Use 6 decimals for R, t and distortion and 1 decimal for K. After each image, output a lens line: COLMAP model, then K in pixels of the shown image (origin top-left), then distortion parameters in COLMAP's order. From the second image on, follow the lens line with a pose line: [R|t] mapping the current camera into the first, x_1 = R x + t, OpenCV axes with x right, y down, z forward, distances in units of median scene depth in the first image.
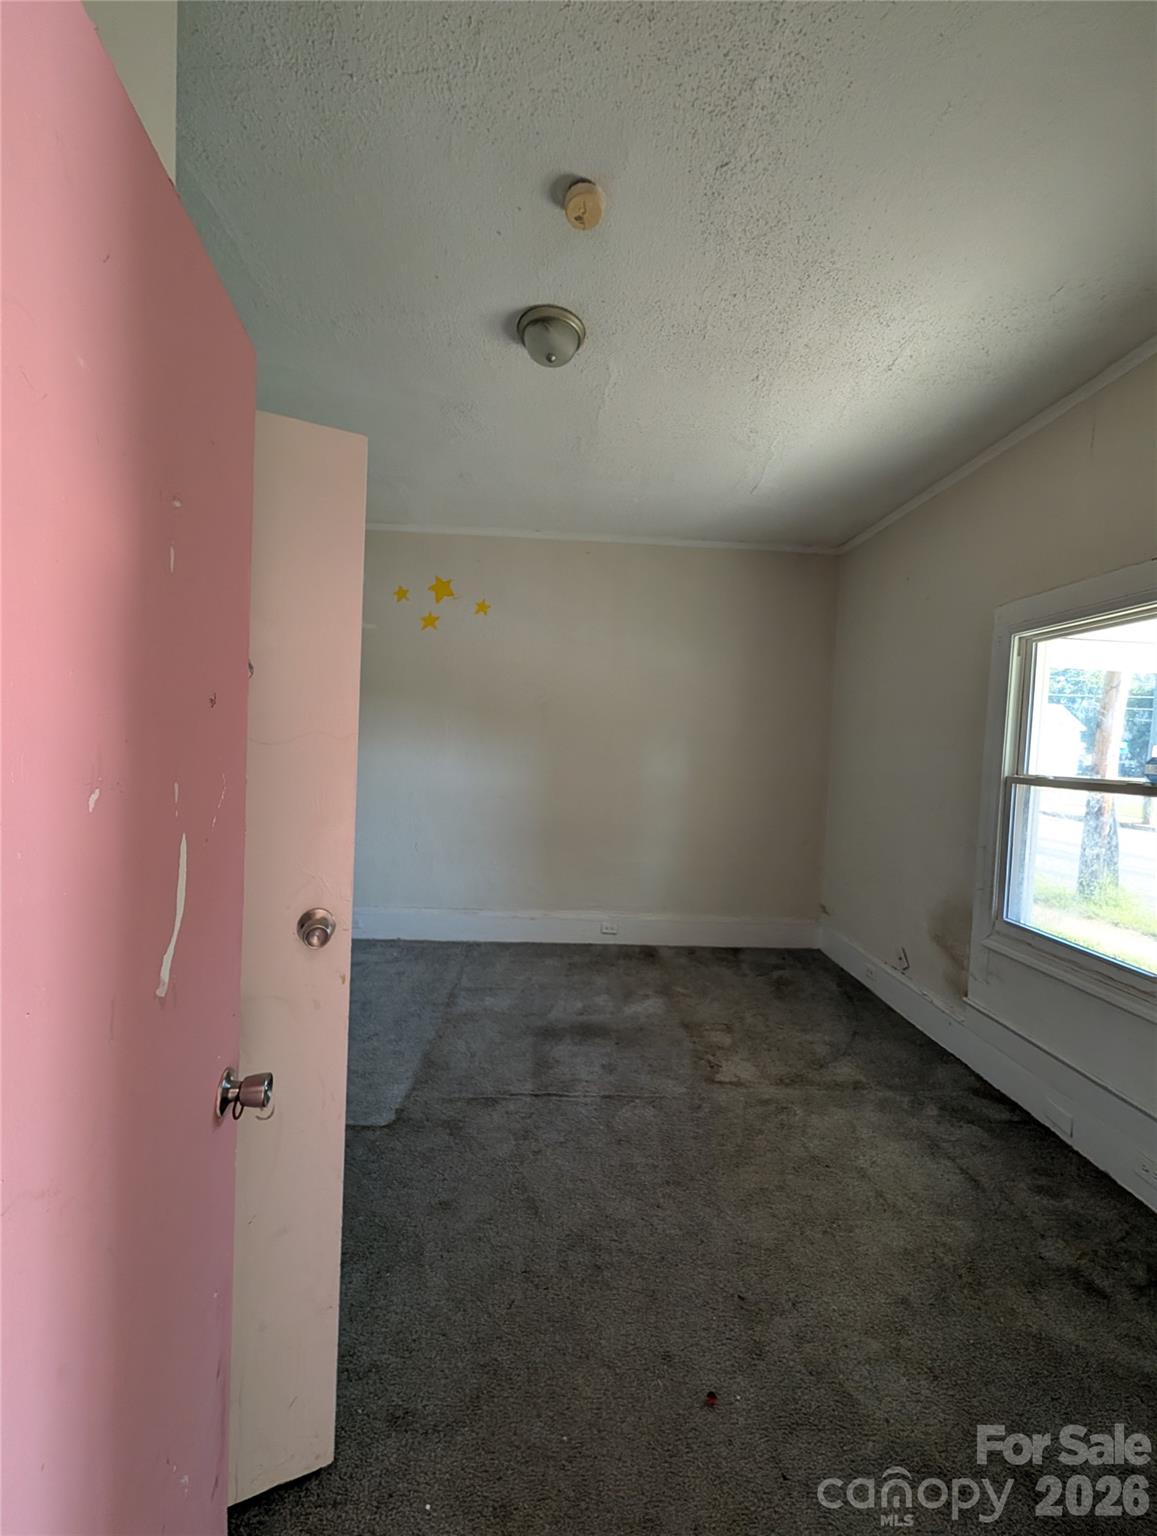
lens RADIAL K [[589.2, 0, 570.6], [0, 589.2, 768.6], [0, 0, 1]] dist [0.001322, -0.000187]
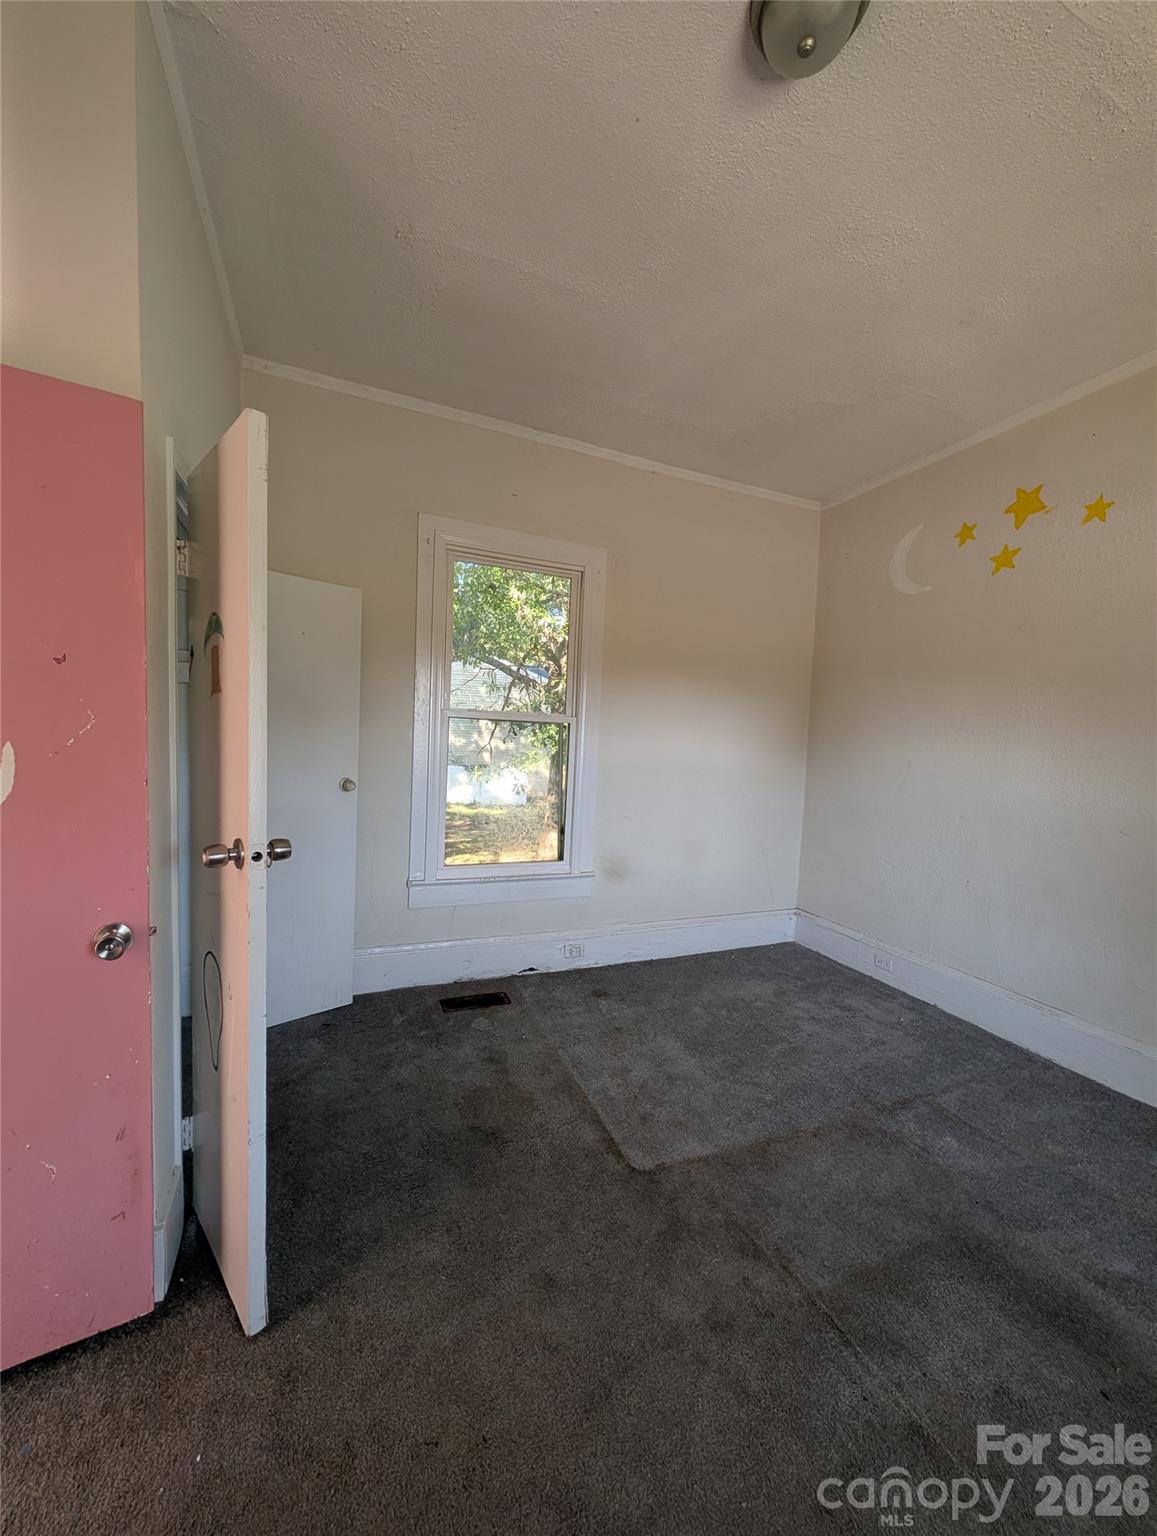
lens RADIAL K [[589.2, 0, 574.3], [0, 589.2, 769.6], [0, 0, 1]] dist [0.001322, -0.000187]
pose [[0.356922, 0.029190, -0.933678, 0.306512], [-0.056463, 0.998358, 0.009628, 0.018471], [0.932426, 0.049282, 0.357984, 0.413019]]
